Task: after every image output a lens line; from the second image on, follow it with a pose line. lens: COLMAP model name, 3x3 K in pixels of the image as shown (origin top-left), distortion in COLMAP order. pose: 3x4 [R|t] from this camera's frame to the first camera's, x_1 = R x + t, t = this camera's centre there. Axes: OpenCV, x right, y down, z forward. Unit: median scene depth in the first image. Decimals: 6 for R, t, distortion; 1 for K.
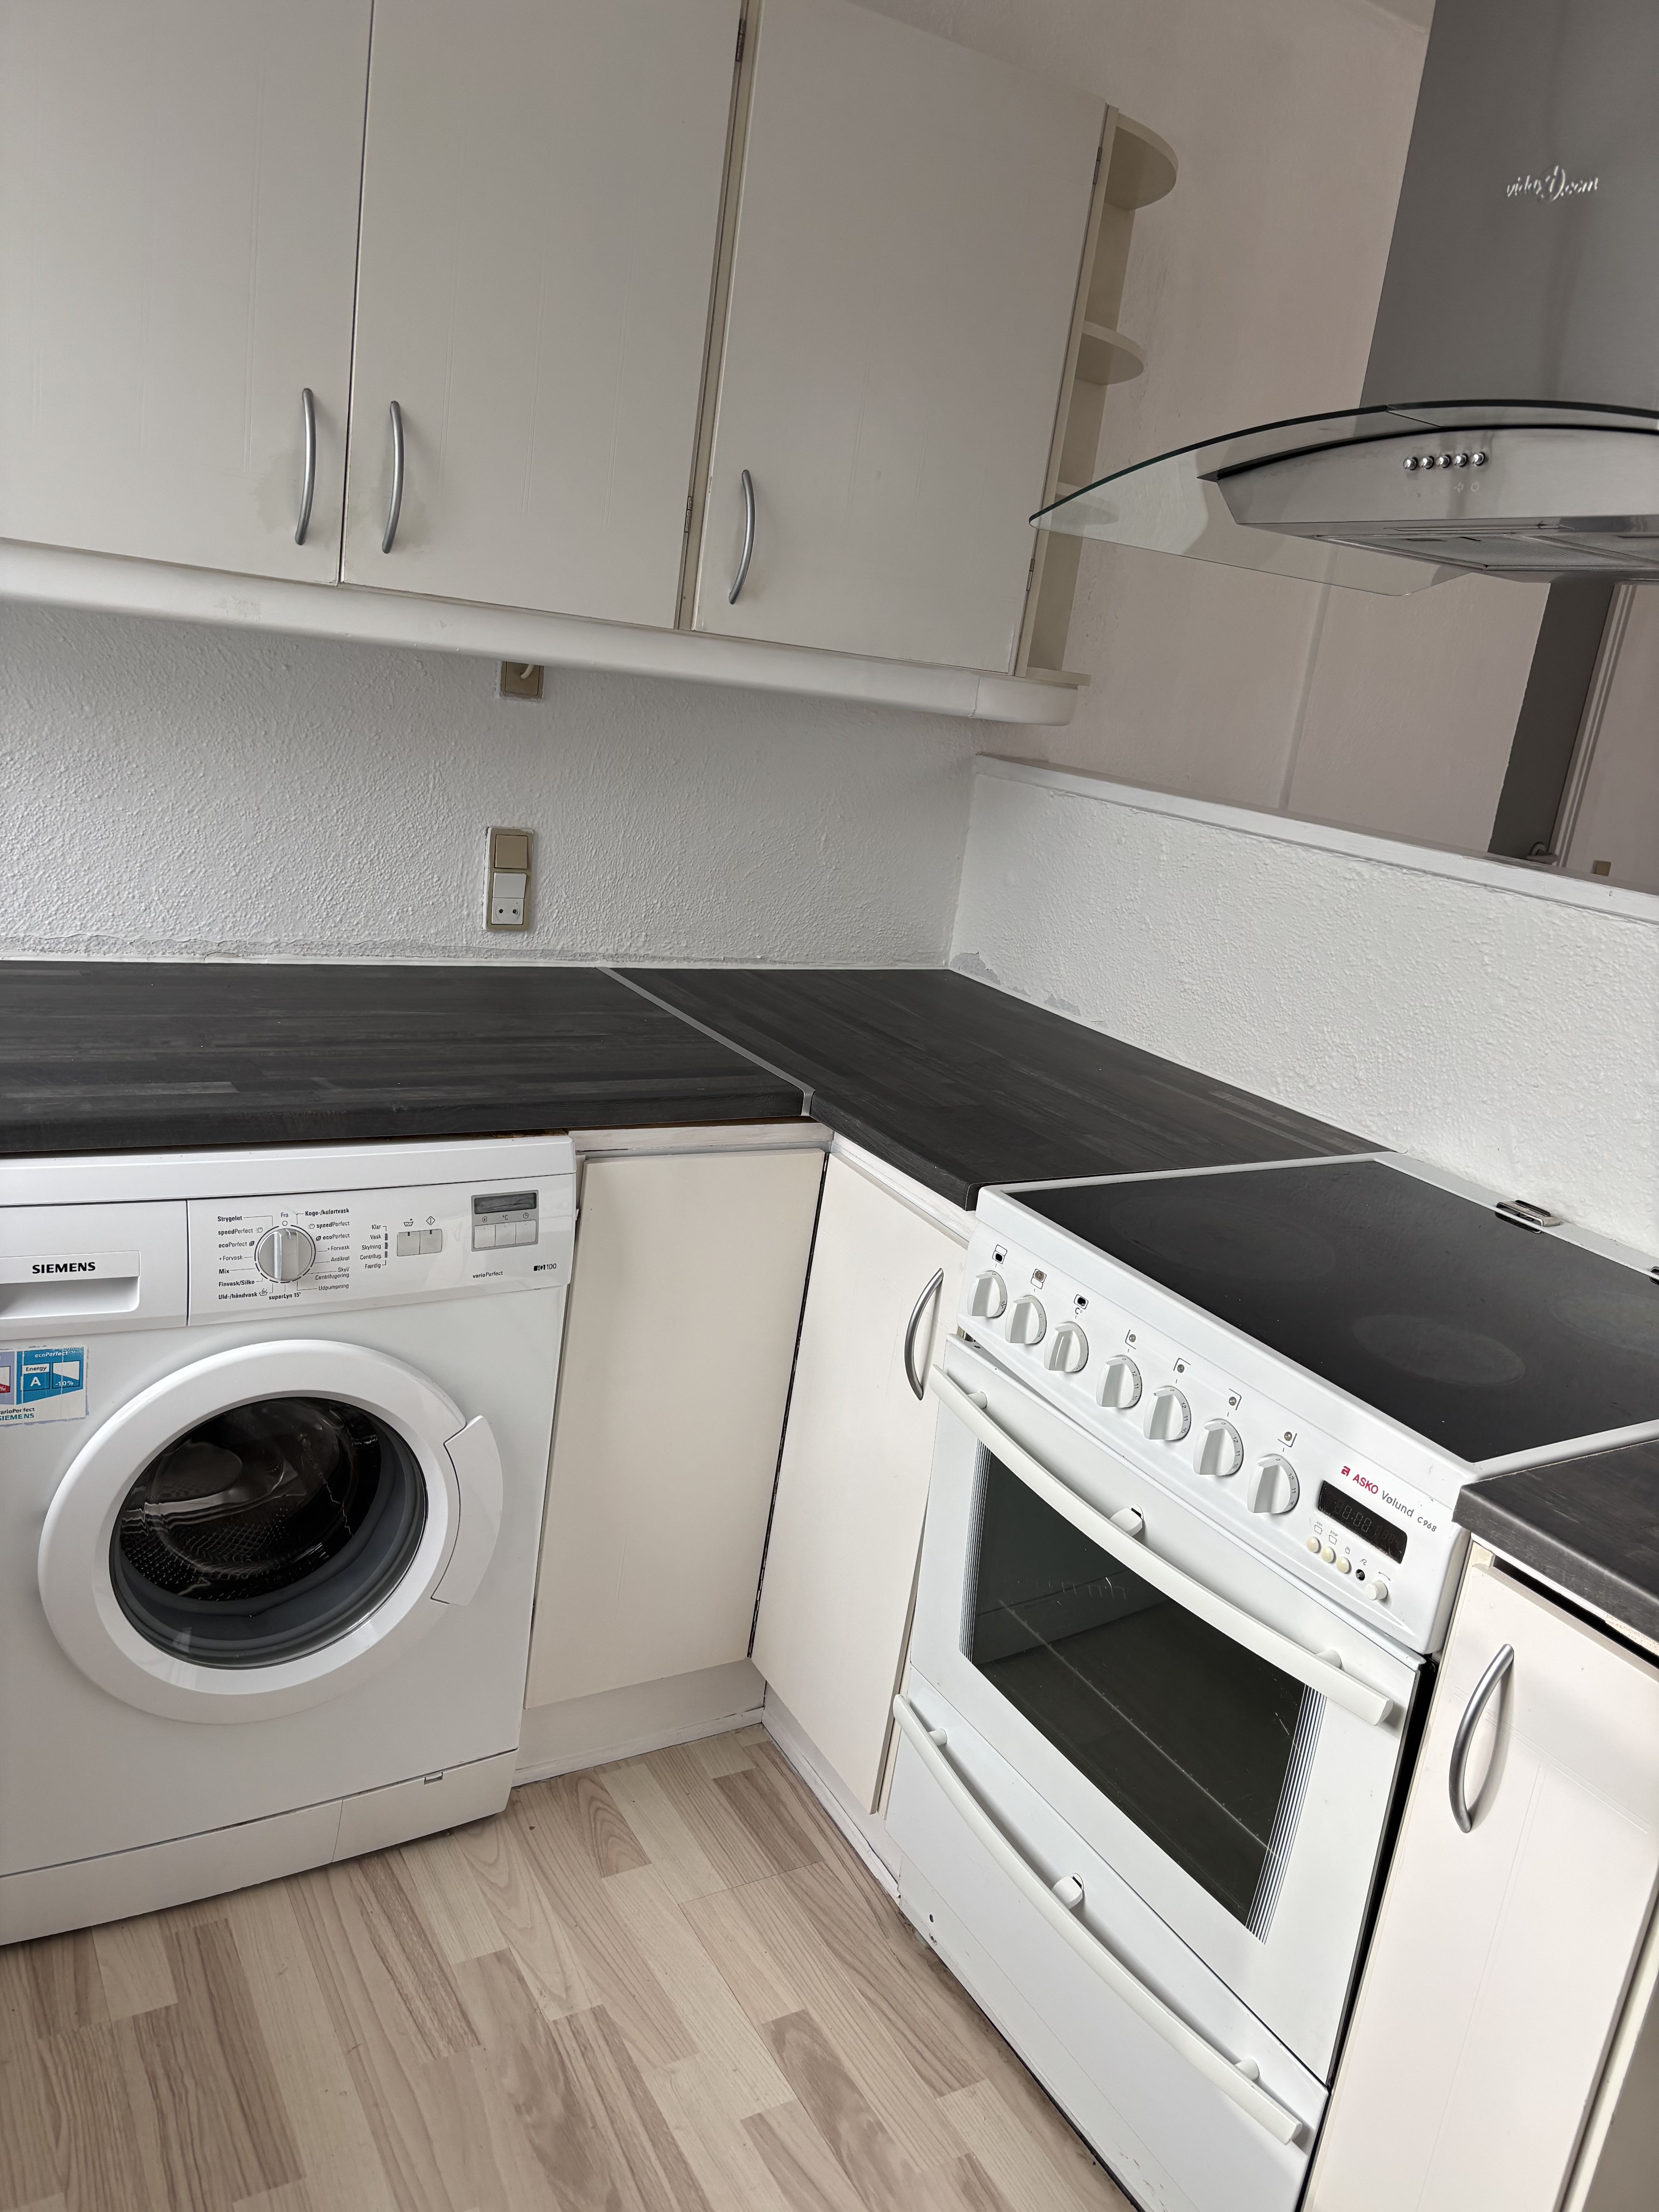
lens RADIAL K [[1636.8, 0, 844.2], [0, 1636.8, 1104.3], [0, 0, 1]] dist [0.001965, -0.012978]
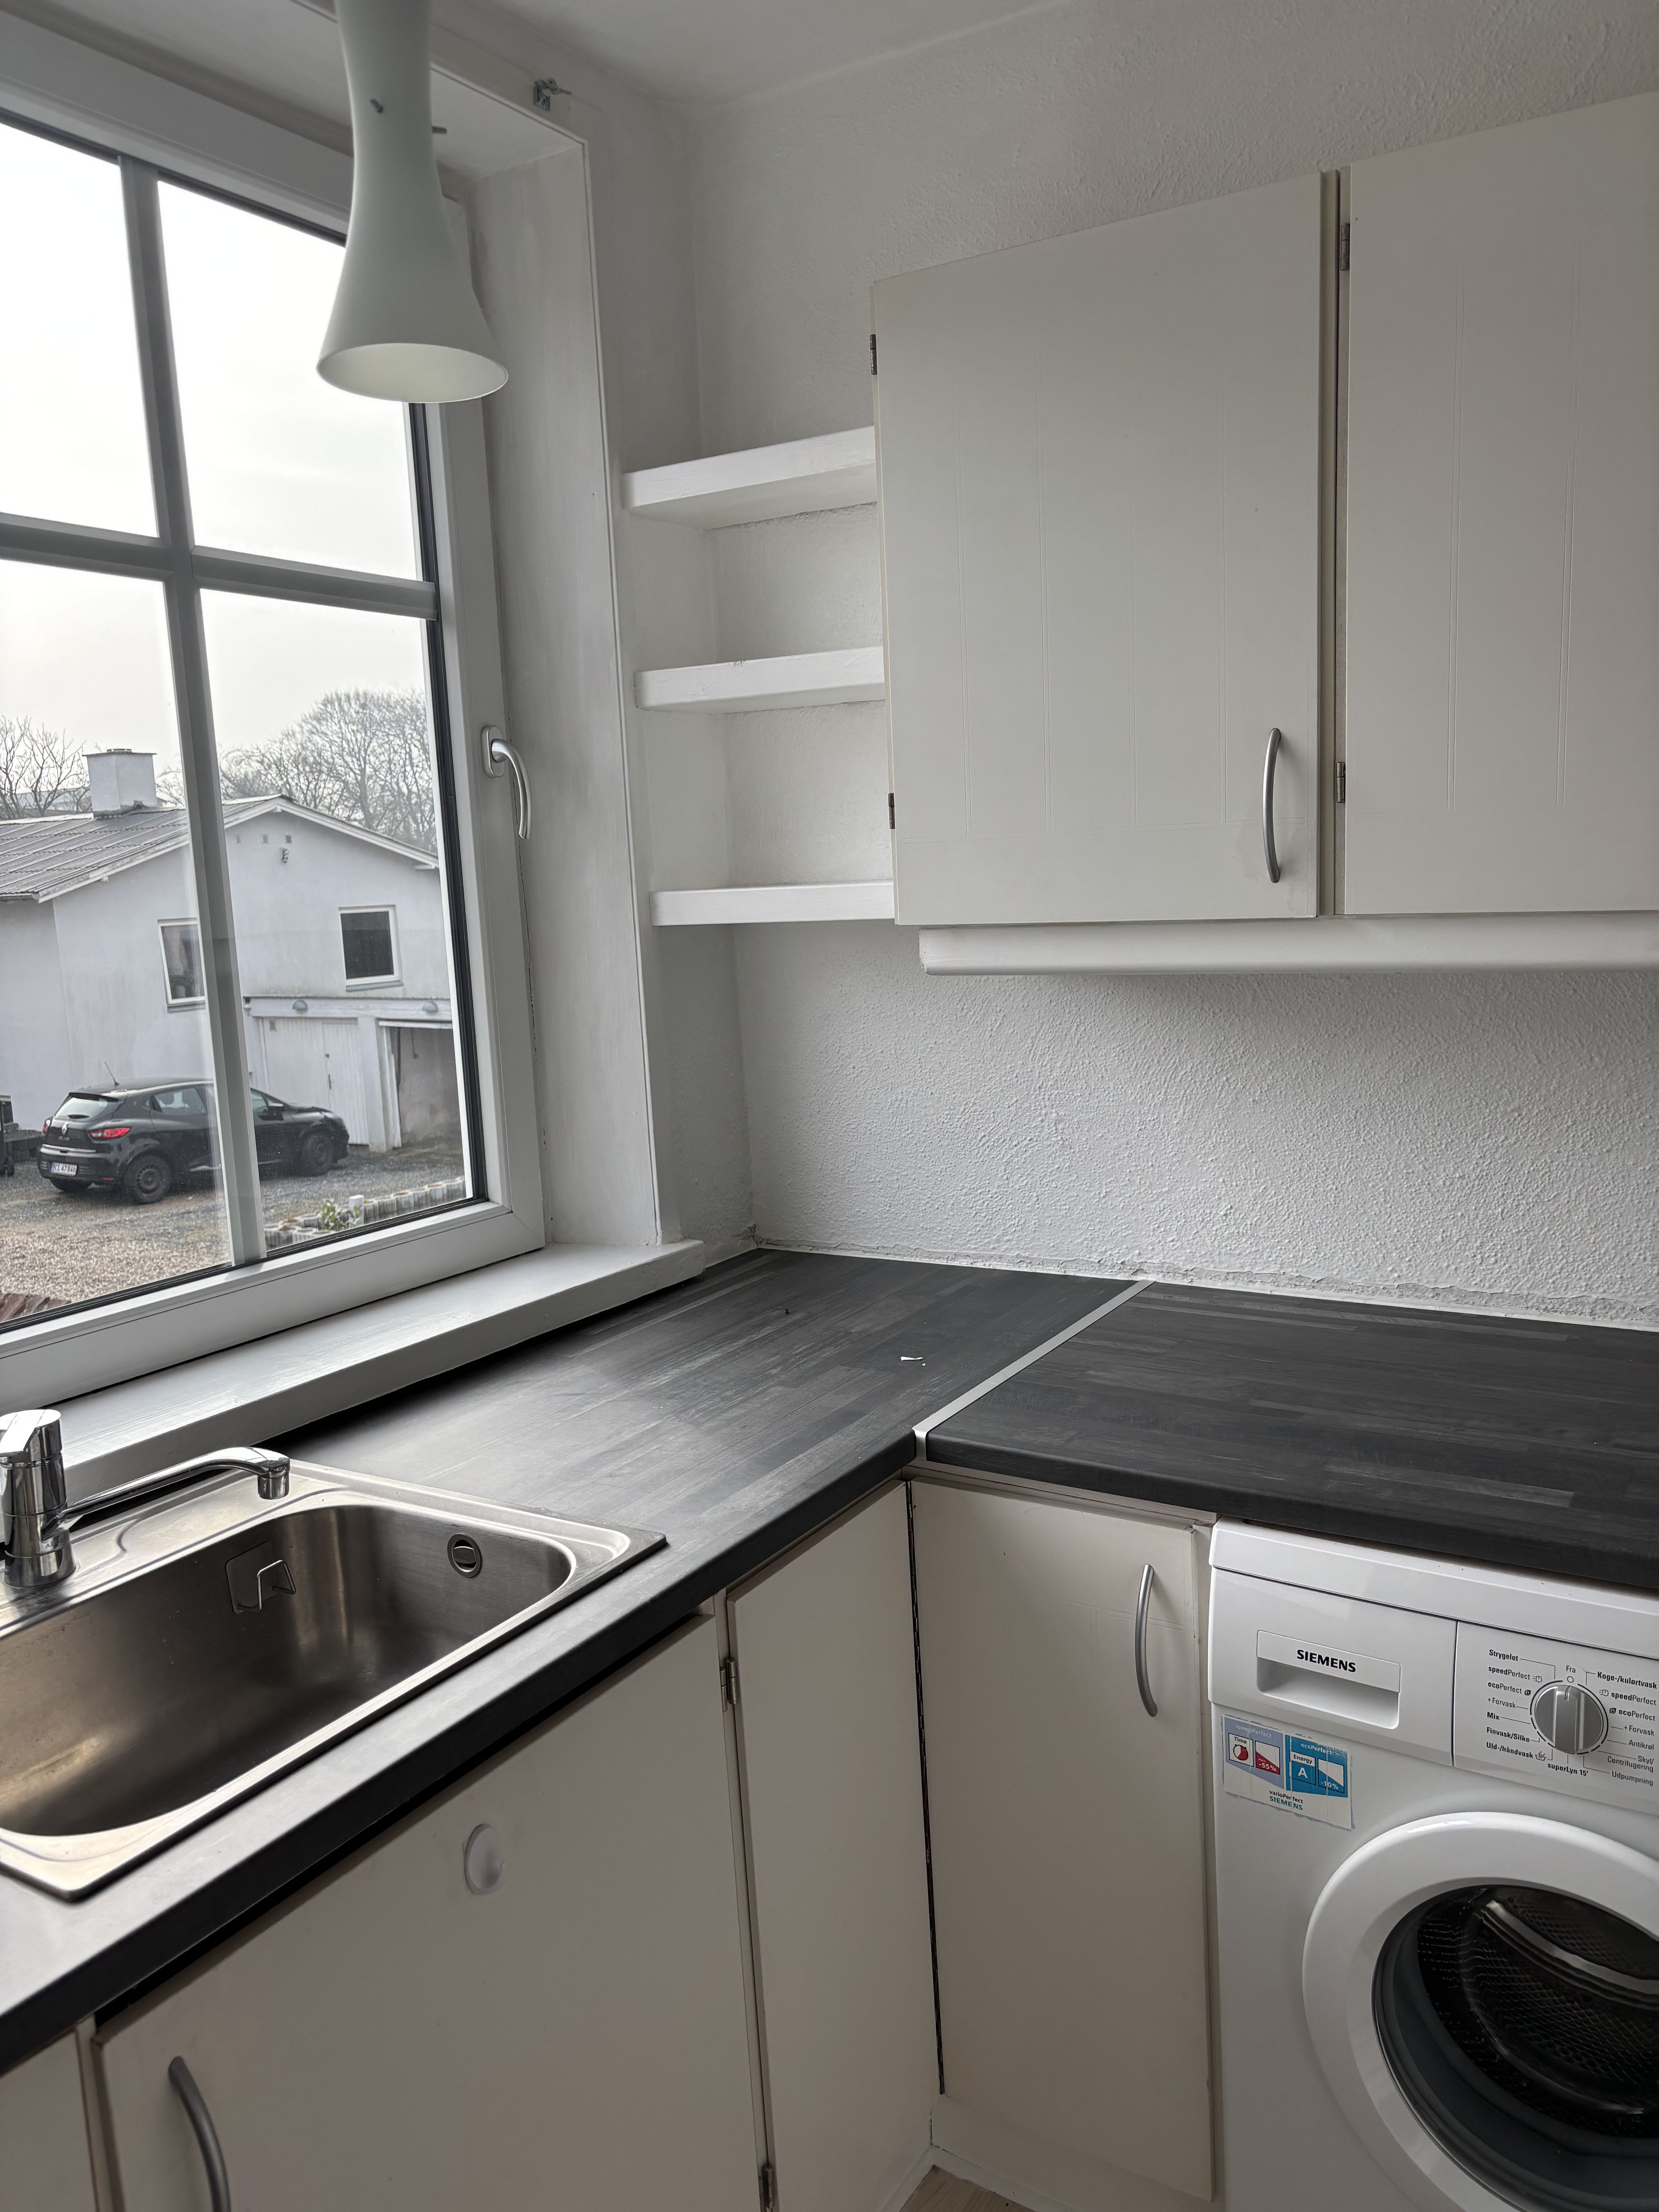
lens RADIAL K [[1636.8, 0, 839.2], [0, 1636.8, 1117.9], [0, 0, 1]] dist [0.001965, -0.012978]
pose [[0.446110, -0.015370, -0.894846, 0.237906], [-0.140948, 0.986169, -0.087206, -0.083230], [0.883810, 0.165030, 0.437773, 0.264650]]
